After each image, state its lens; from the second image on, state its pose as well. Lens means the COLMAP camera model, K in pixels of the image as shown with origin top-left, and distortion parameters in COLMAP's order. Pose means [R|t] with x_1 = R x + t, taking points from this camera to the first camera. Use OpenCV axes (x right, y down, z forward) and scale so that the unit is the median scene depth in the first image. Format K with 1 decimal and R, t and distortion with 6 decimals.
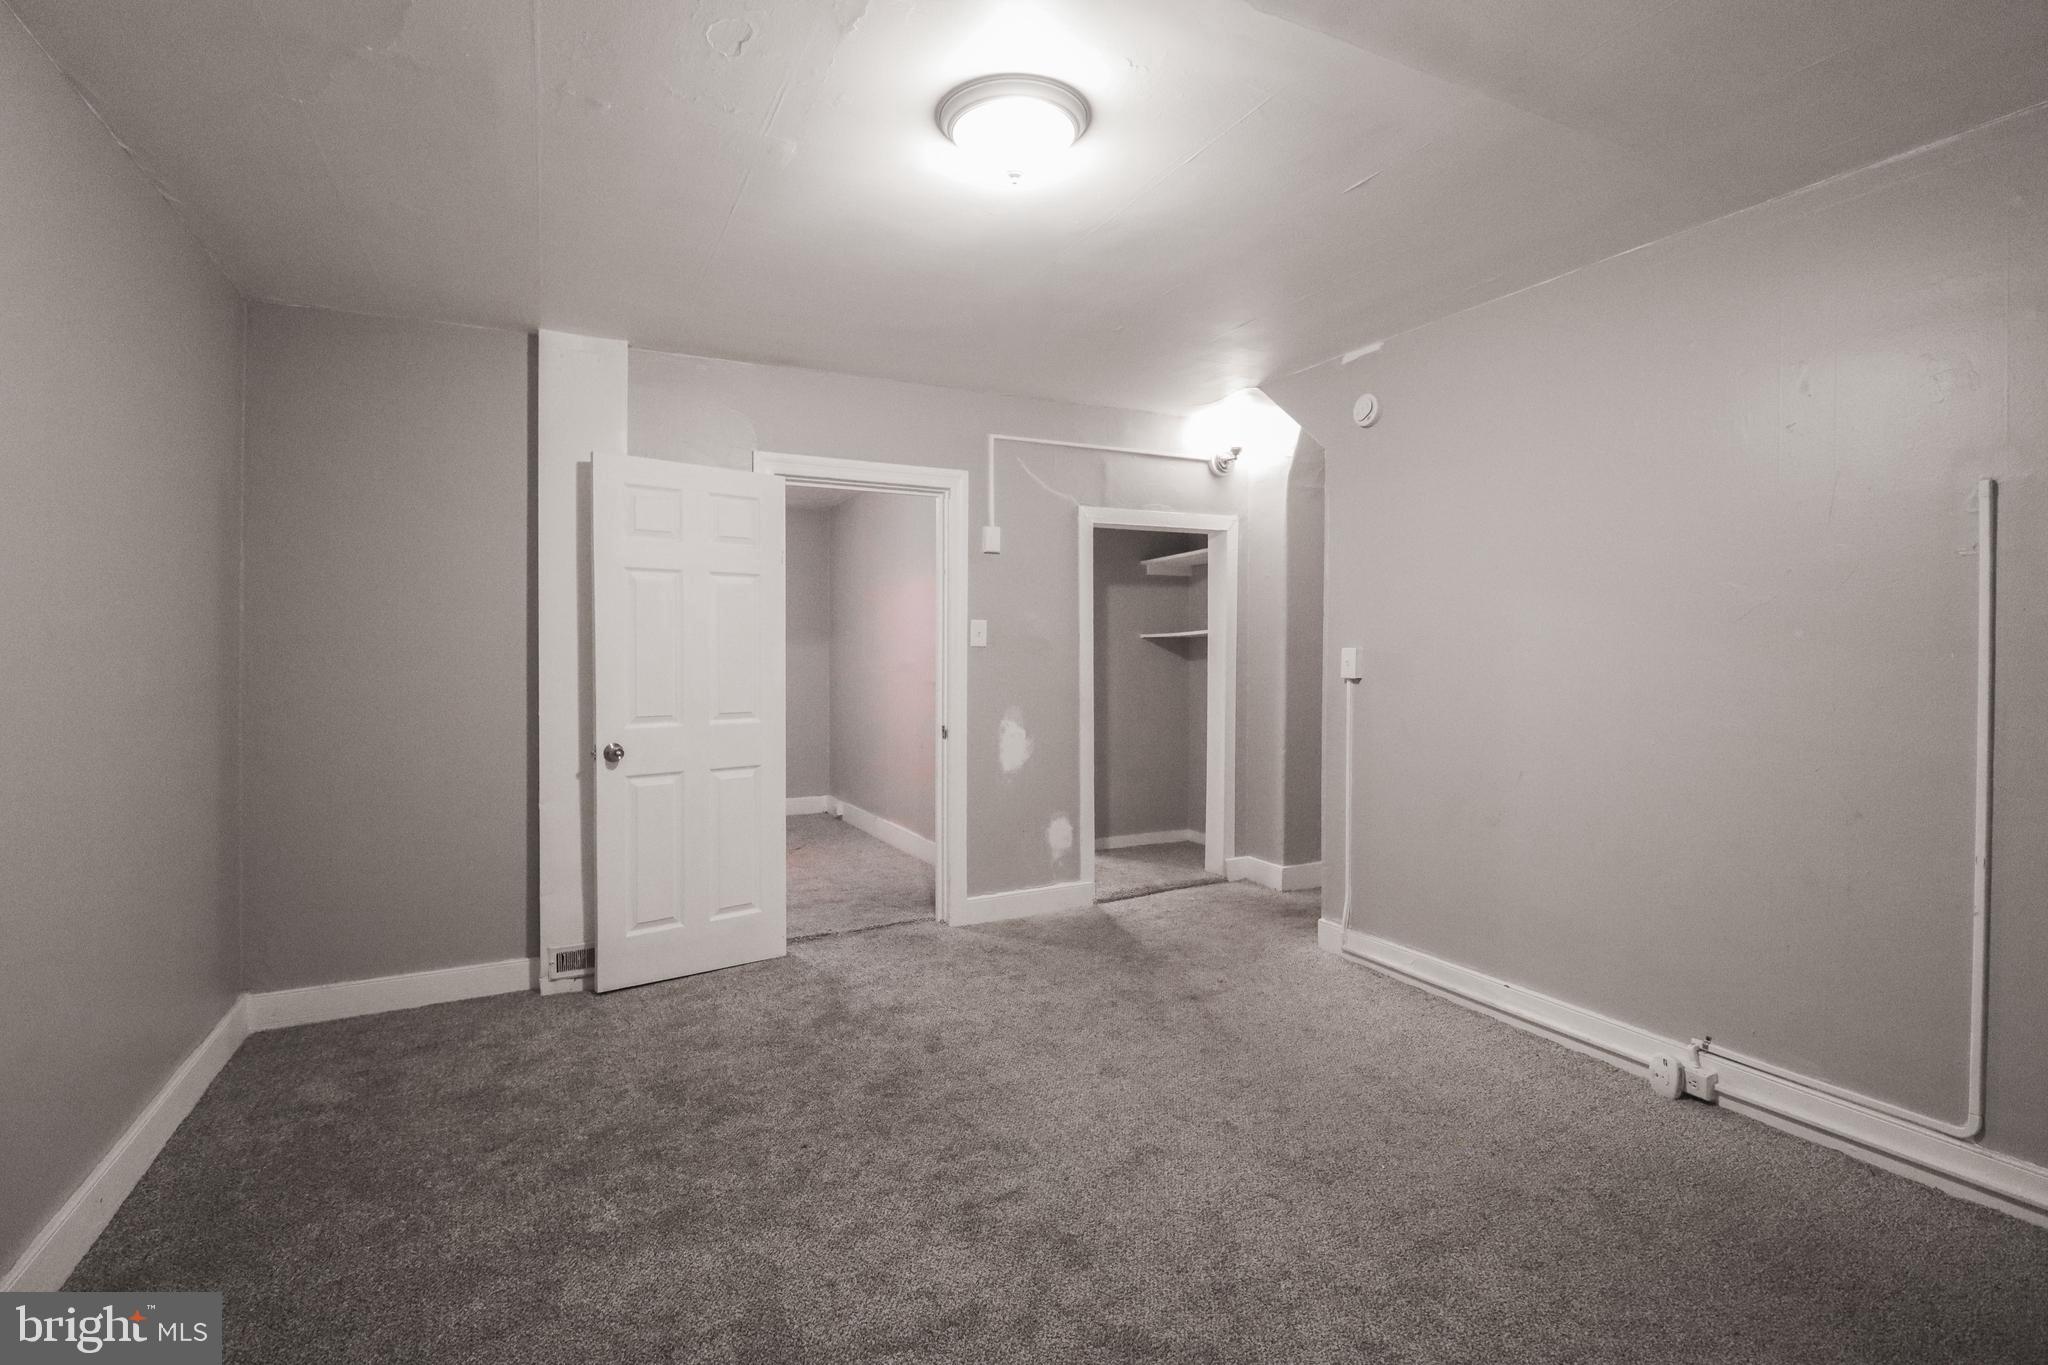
lens RADIAL K [[962.8, 0, 1030.6], [0, 962.8, 667.3], [0, 0, 1]] dist [0.005207, -0.016106]
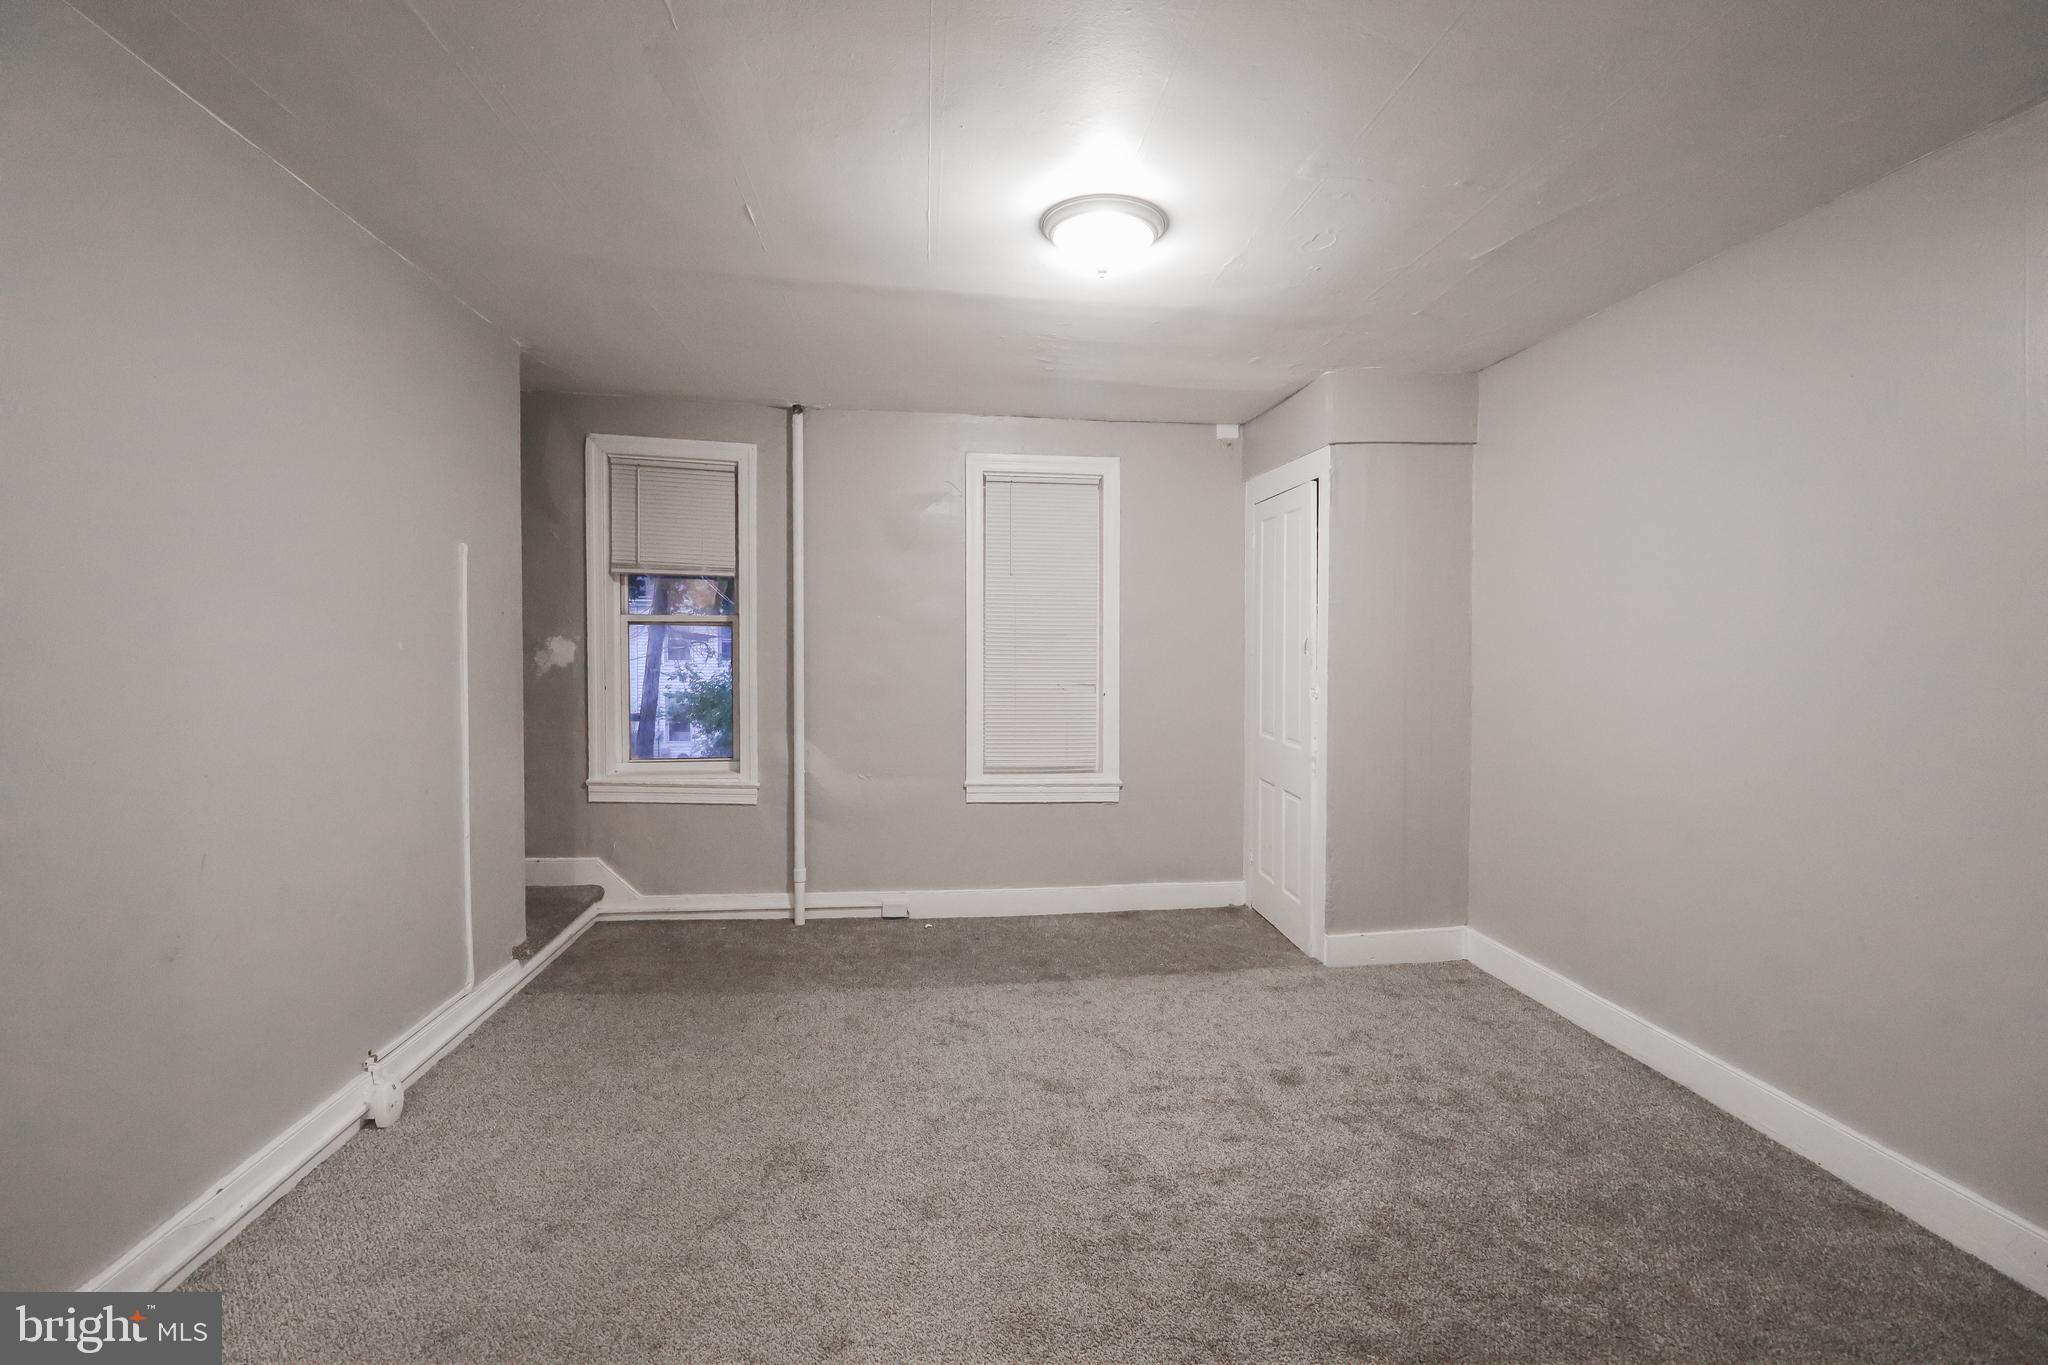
lens RADIAL K [[962.8, 0, 1030.6], [0, 962.8, 667.3], [0, 0, 1]] dist [0.005207, -0.016106]
pose [[-0.941615, -0.014824, 0.336364, -0.198329], [-0.000188, 0.999053, 0.043503, -0.039791], [-0.336691, 0.040900, -0.940727, 1.267832]]
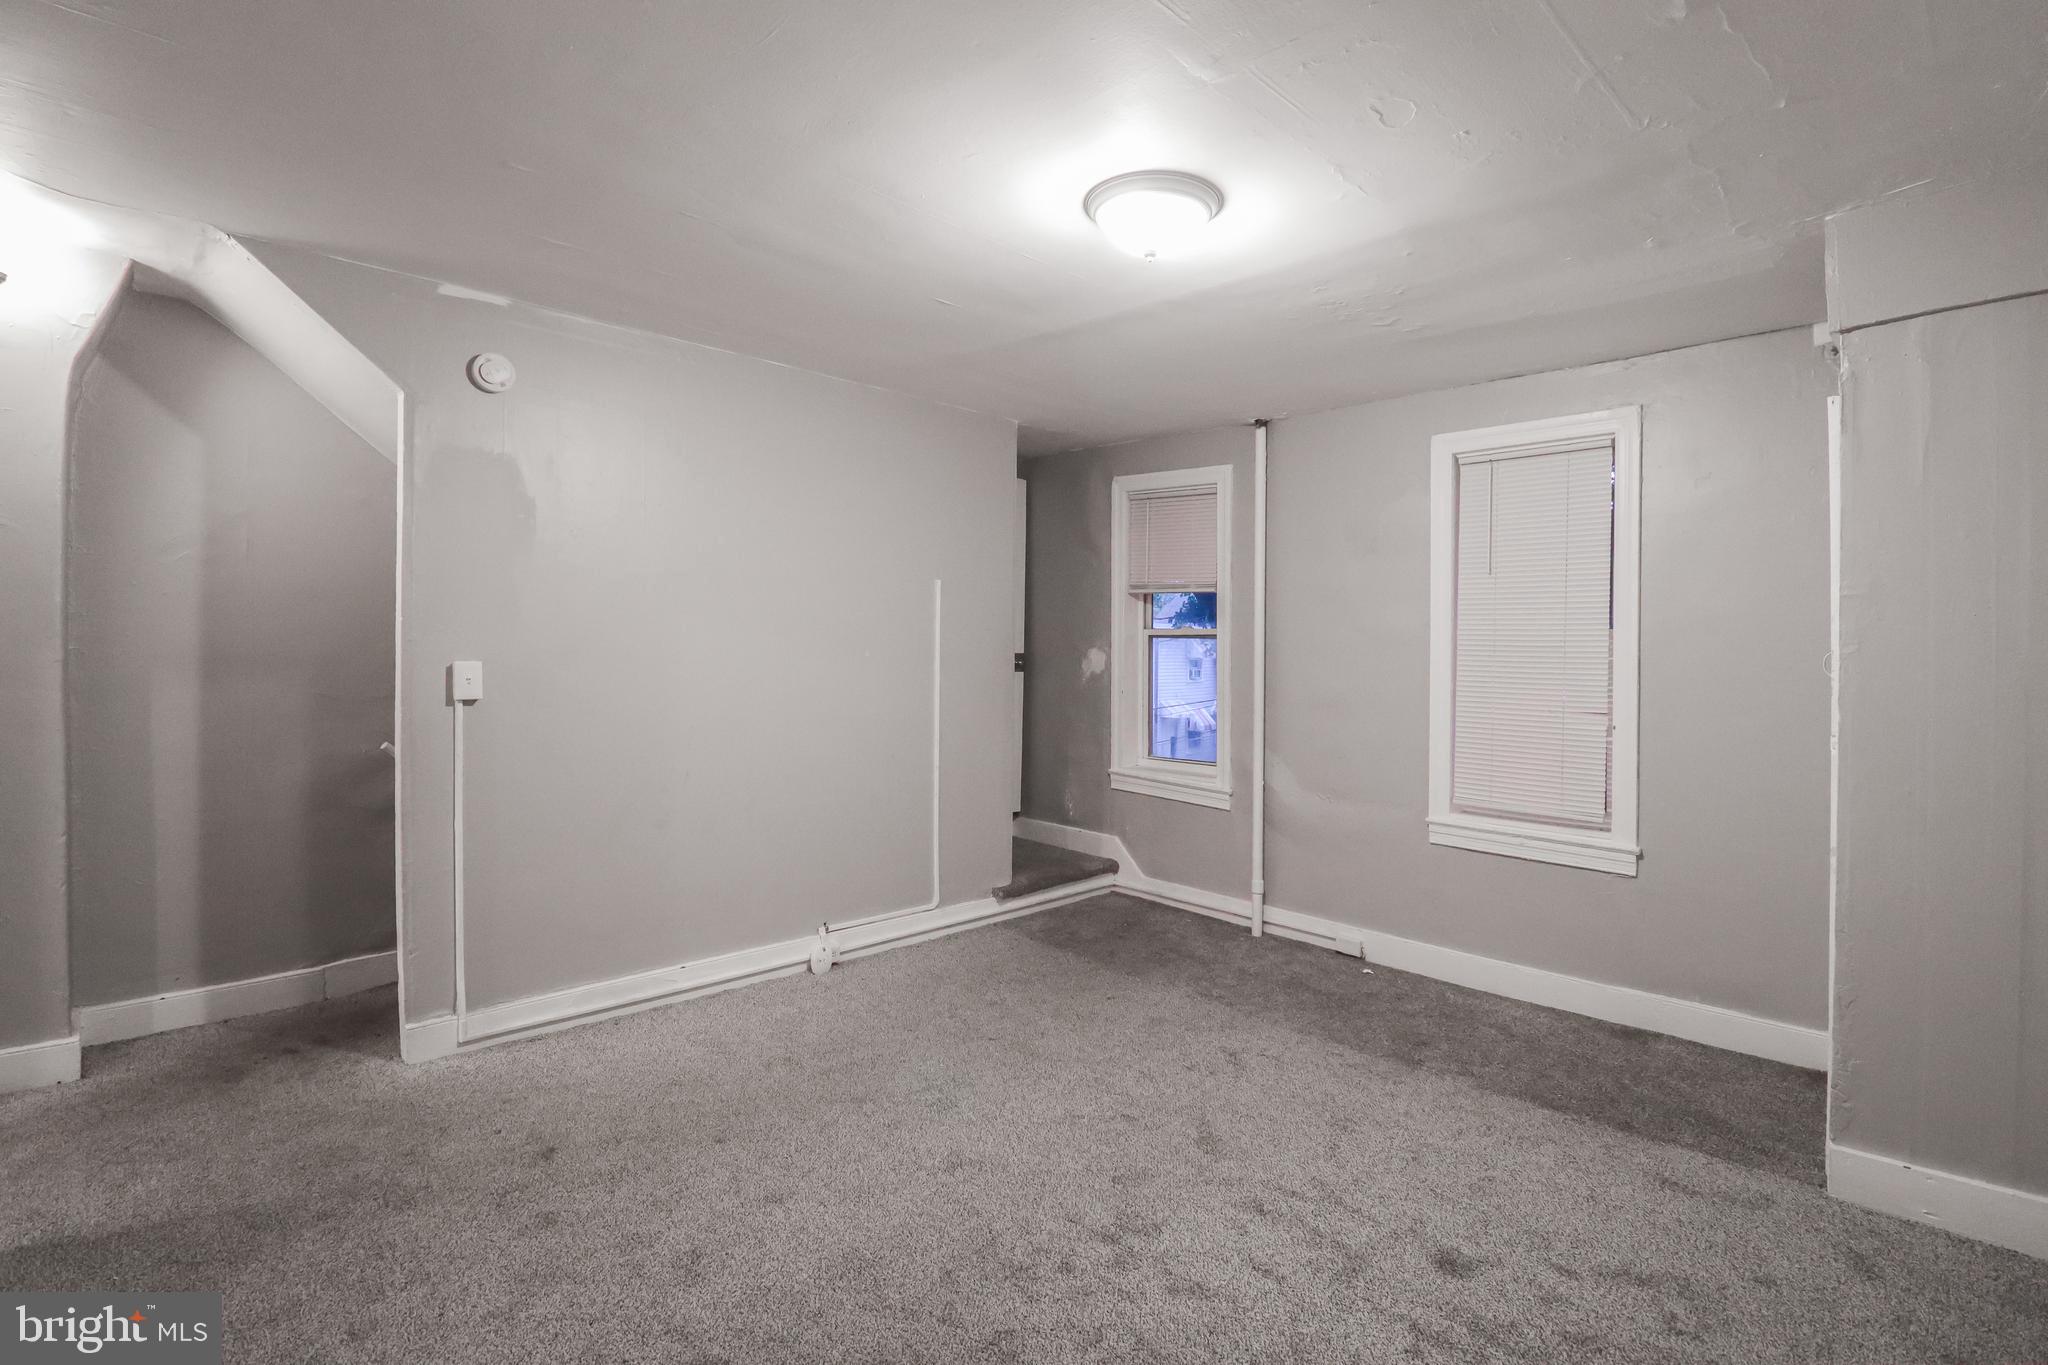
lens RADIAL K [[973.2, 0, 1030.7], [0, 973.2, 663.5], [0, 0, 1]] dist [0.006667, -0.017131]
pose [[-0.292478, -0.019127, 0.956081, -0.619351], [0.006454, 0.999738, 0.021975, -0.035570], [-0.956251, 0.012598, -0.292278, 0.851713]]
